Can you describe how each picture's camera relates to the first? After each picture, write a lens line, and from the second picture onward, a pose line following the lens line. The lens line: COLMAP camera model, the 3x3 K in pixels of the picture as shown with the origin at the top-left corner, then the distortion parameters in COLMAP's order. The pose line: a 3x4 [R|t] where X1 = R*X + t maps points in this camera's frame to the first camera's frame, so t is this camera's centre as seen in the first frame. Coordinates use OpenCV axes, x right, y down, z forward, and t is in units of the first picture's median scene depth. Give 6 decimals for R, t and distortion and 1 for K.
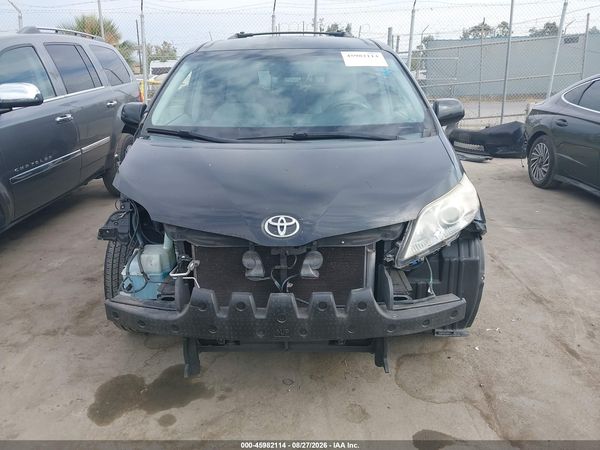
lens RADIAL K [[456.6, 0, 300.0], [0, 456.6, 225.0], [0, 0, 1]] dist [-0.002524, -0.008462]
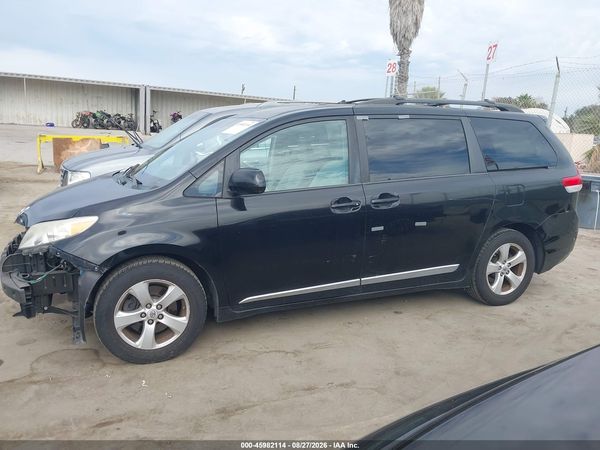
lens RADIAL K [[456.6, 0, 300.0], [0, 456.6, 225.0], [0, 0, 1]] dist [-0.002524, -0.008462]
pose [[0.444028, 0.207025, -0.871768, 1.767041], [-0.307639, 0.949021, 0.068677, -0.362000], [0.841544, 0.237695, 0.485081, 0.894648]]
